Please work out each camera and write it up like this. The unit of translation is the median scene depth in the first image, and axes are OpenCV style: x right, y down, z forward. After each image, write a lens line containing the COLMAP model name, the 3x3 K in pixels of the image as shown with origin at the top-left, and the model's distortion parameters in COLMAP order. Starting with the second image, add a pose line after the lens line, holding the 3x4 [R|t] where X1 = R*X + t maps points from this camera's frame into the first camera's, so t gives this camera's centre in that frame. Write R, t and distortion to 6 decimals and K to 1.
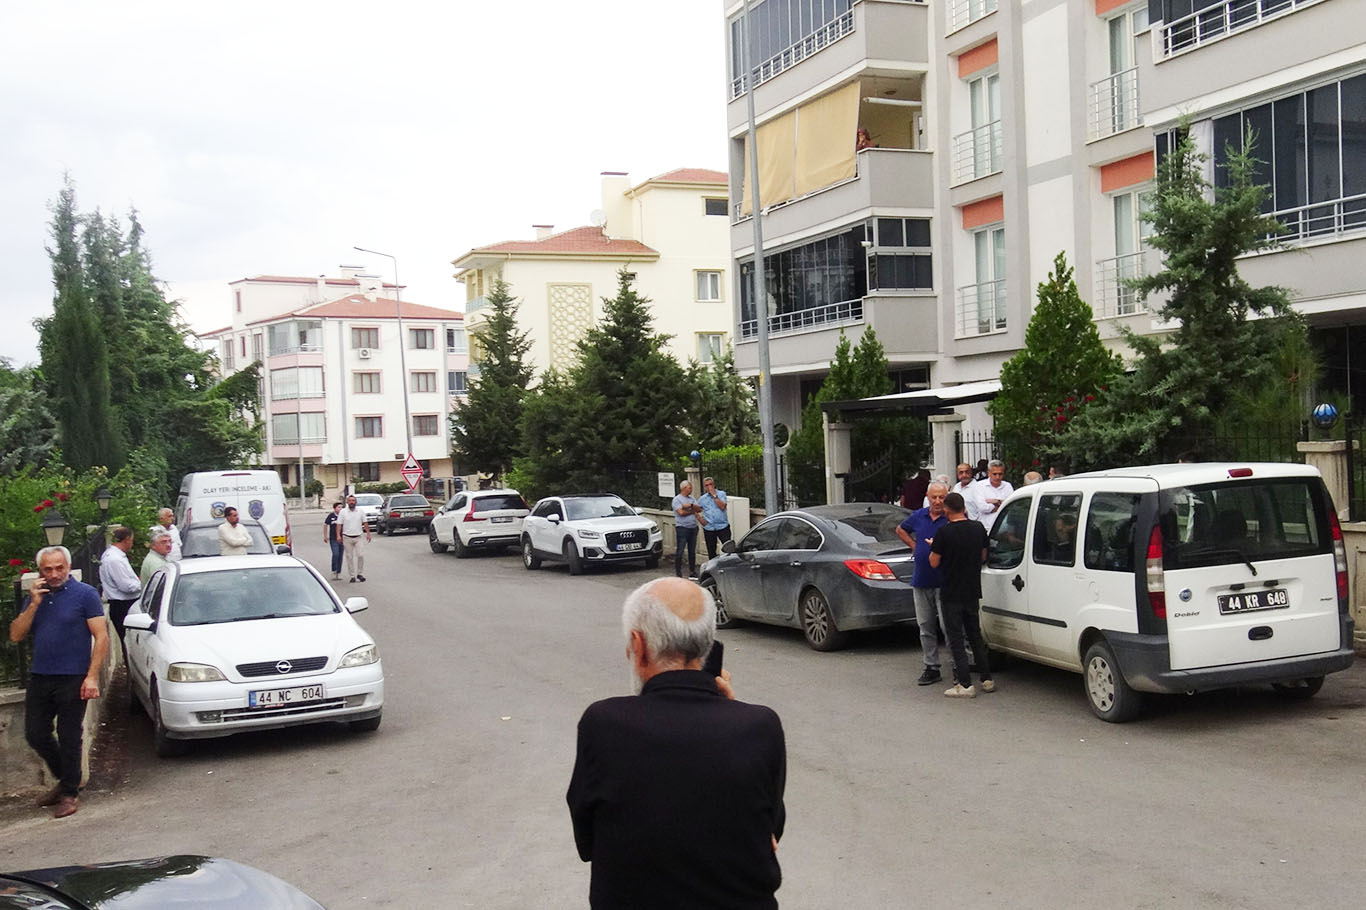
lens RADIAL K [[1427.9, 0, 789.3], [0, 1427.9, 452.4], [0, 0, 1]] dist [-0.007744, 0.000564]
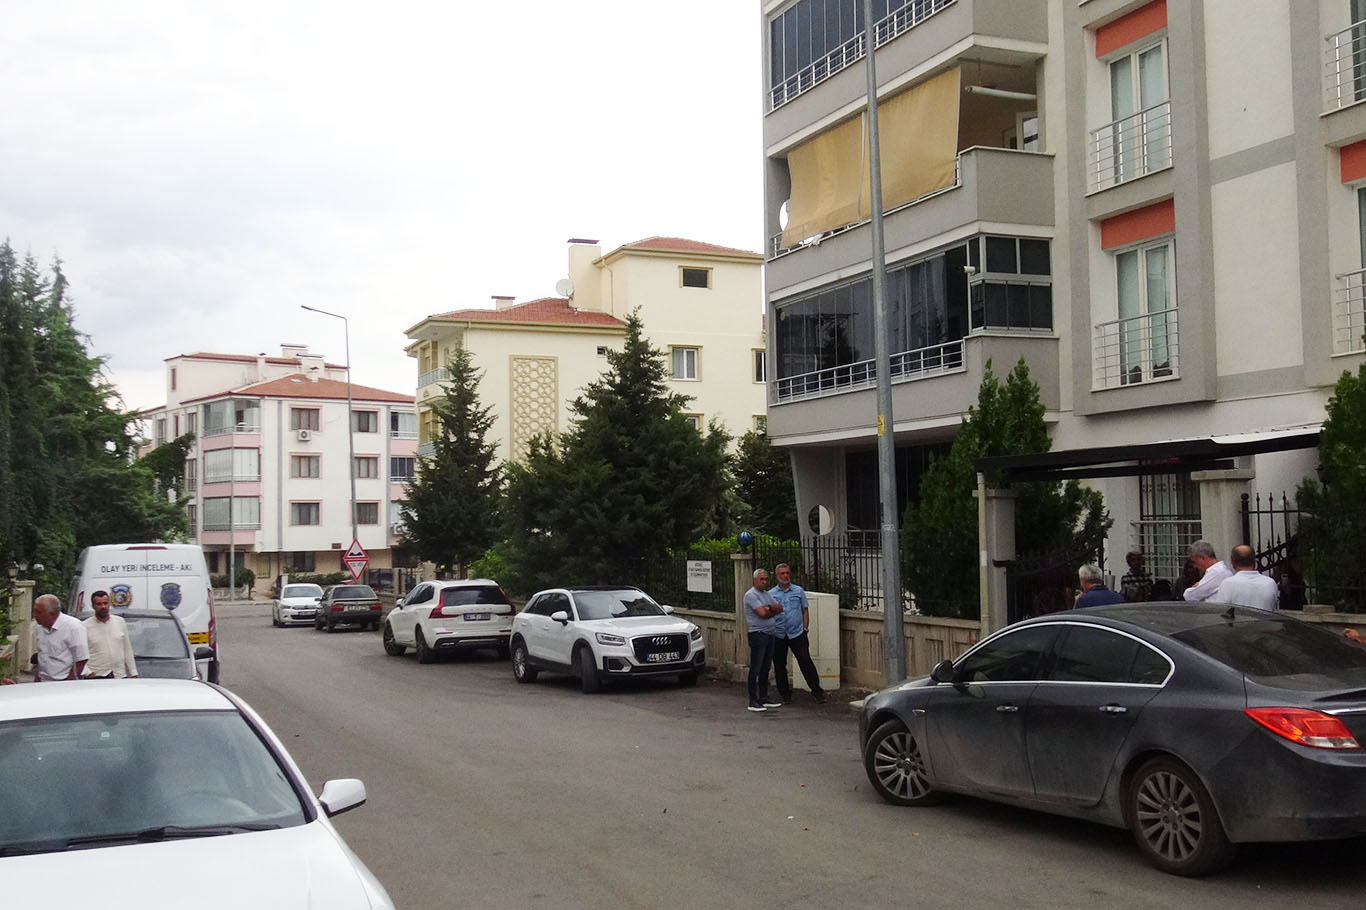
lens RADIAL K [[1396.2, 0, 683.0], [0, 1396.2, 455.0], [0, 0, 1]] dist [-0.014944, 0.010244]
pose [[0.999652, 0.018752, -0.018569, -0.074295], [-0.020035, 0.997238, -0.071517, 0.010379], [0.017176, 0.071864, 0.997267, 0.215091]]
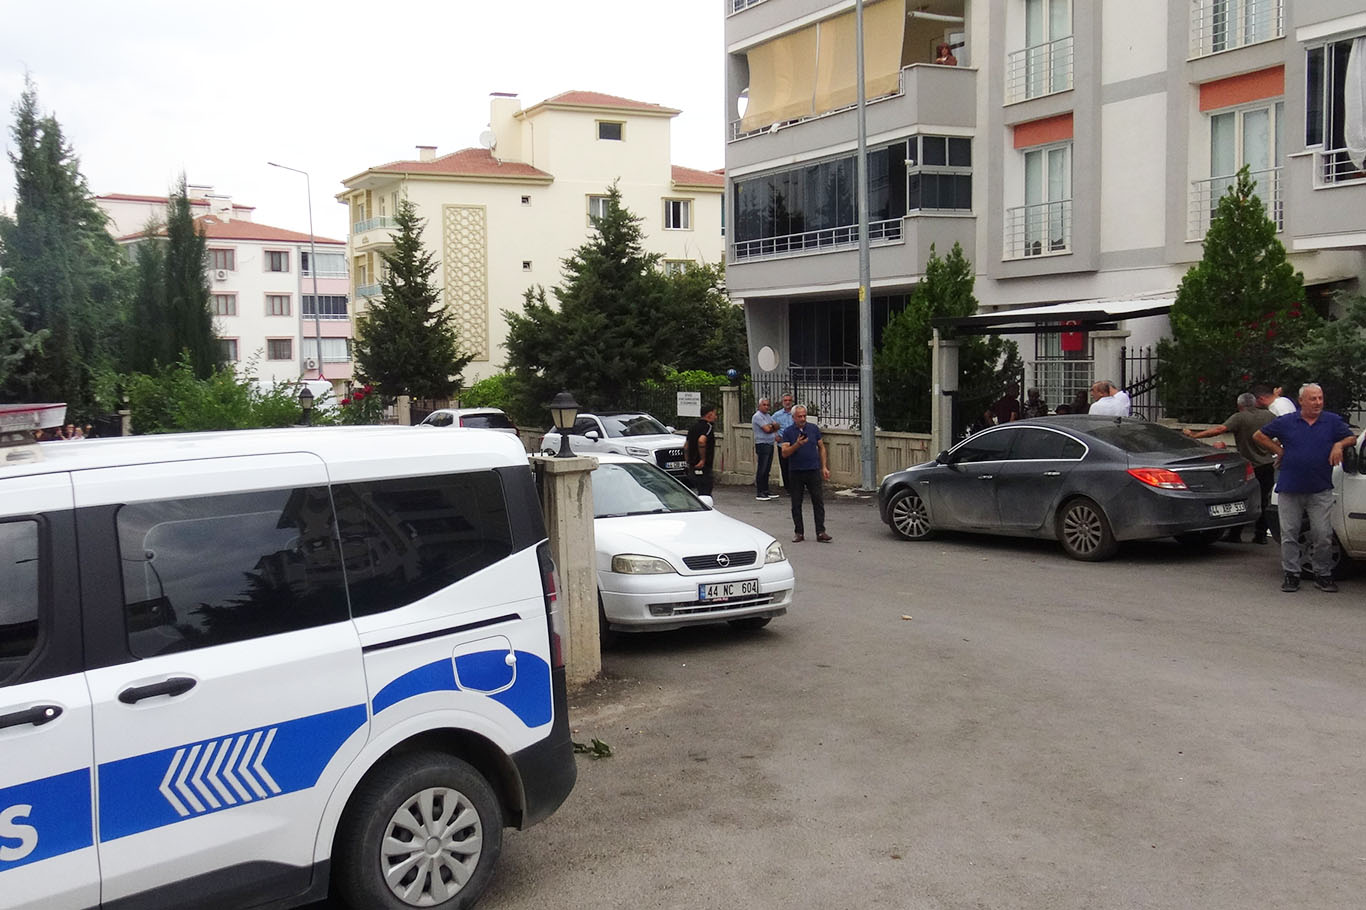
lens RADIAL K [[1422.9, 0, 585.0], [0, 1422.9, 465.4], [0, 0, 1]] dist [-0.012491, 0.016393]
pose [[0.999594, 0.016104, 0.023490, -0.163799], [-0.017344, 0.998413, 0.053574, 0.012217], [-0.022590, -0.053960, 0.998288, 0.012790]]
